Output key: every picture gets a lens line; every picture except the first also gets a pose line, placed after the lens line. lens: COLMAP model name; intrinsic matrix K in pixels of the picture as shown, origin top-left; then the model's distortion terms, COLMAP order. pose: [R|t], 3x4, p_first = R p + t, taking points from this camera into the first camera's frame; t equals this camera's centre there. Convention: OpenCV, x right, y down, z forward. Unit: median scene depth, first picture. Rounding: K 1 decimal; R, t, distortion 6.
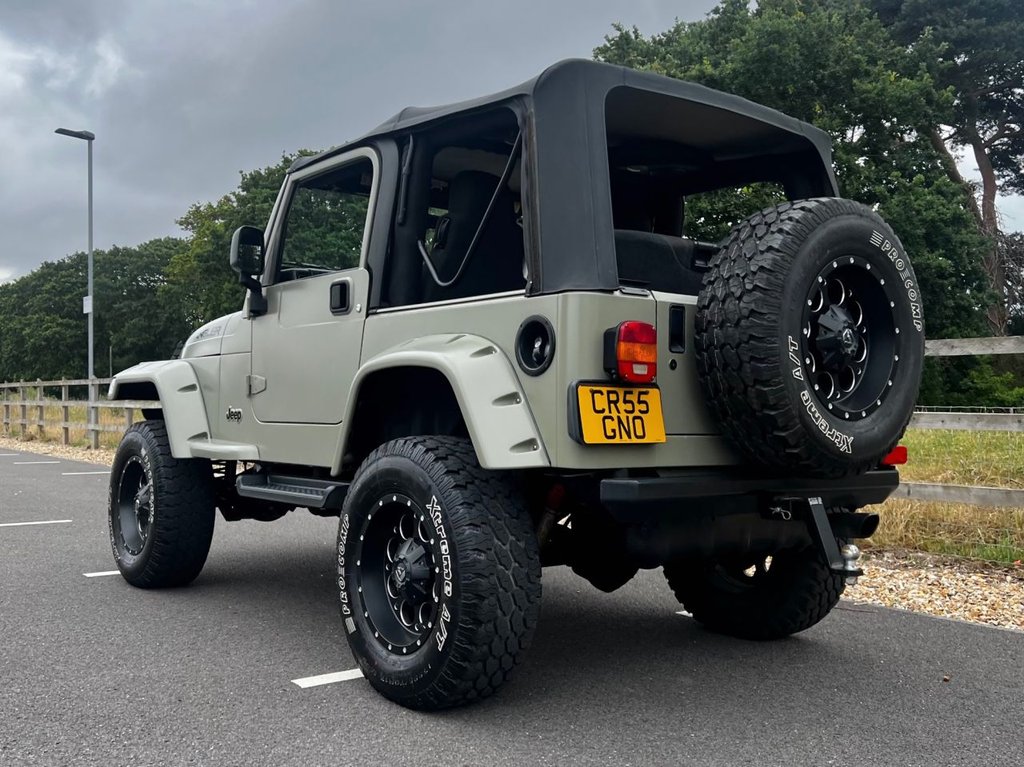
lens RADIAL K [[1039.9, 0, 481.1], [0, 1039.9, 339.8], [0, 0, 1]] dist [0.108916, -0.178139]
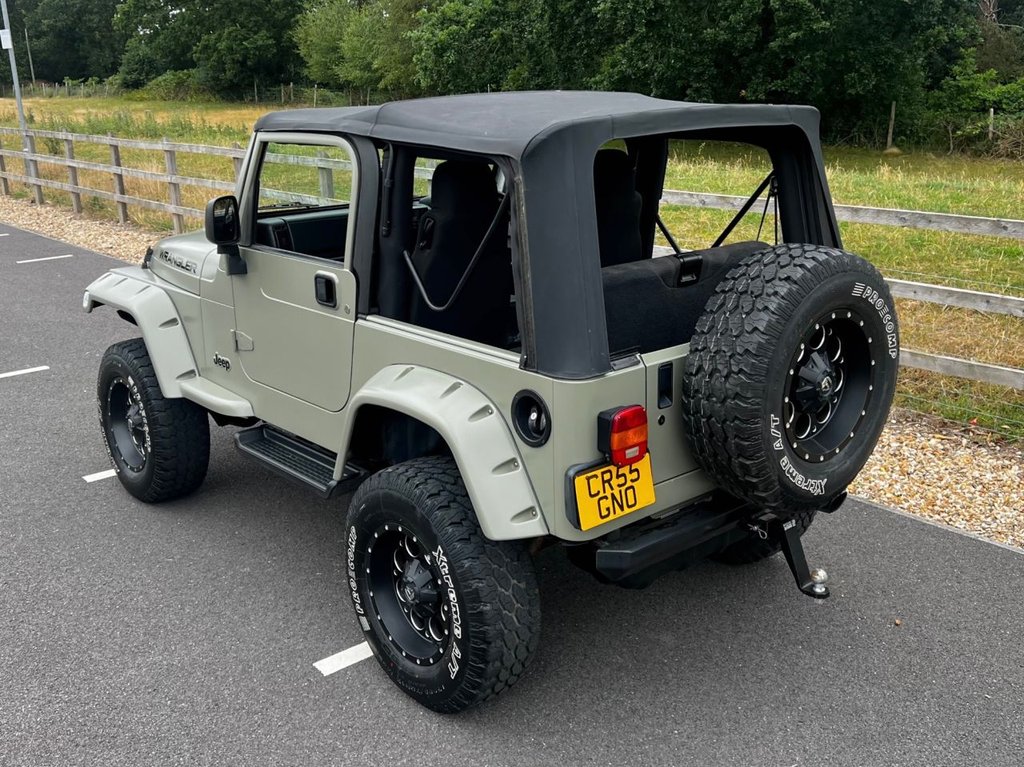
lens RADIAL K [[1083.7, 0, 496.9], [0, 1083.7, 337.3], [0, 0, 1]] dist [0.115063, -0.260898]
pose [[0.998129, -0.045859, 0.040439, -0.021486], [0.033220, 0.962009, 0.270989, -0.349713], [-0.051330, -0.269139, 0.961732, -0.021154]]
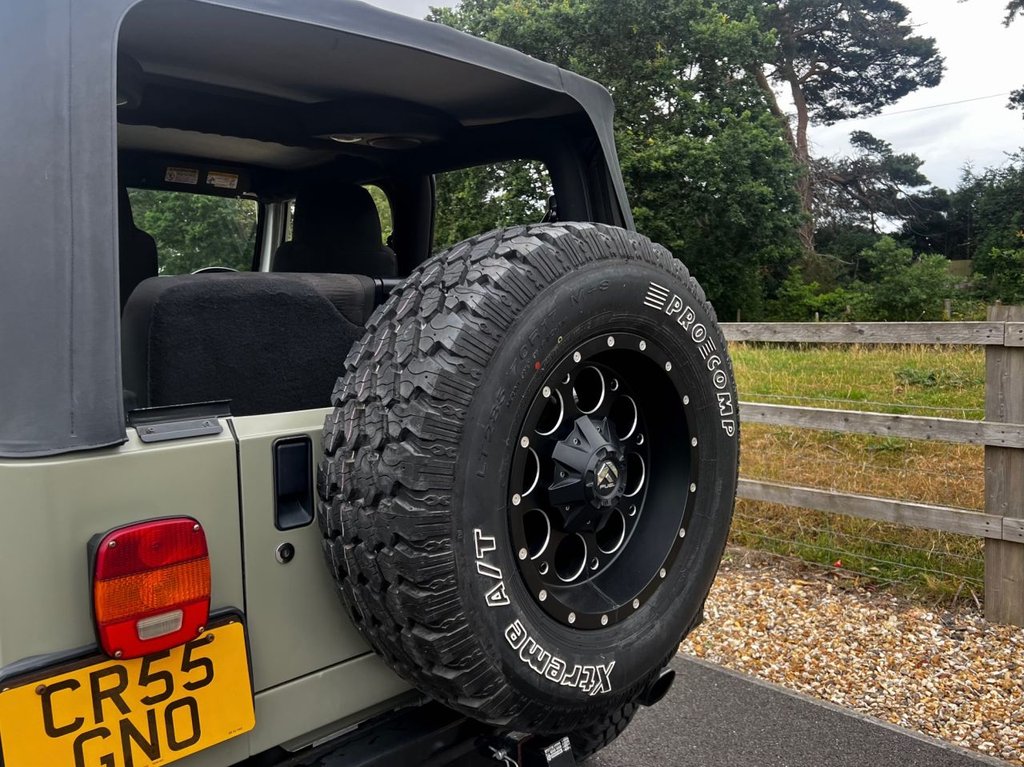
lens RADIAL K [[903.4, 0, 504.8], [0, 903.4, 384.6], [0, 0, 1]] dist [0.067894, -0.102508]
pose [[0.990080, -0.045233, 0.133024, 0.230113], [0.026440, 0.989828, 0.139791, -0.117674], [-0.137994, -0.134887, 0.981205, 0.534945]]
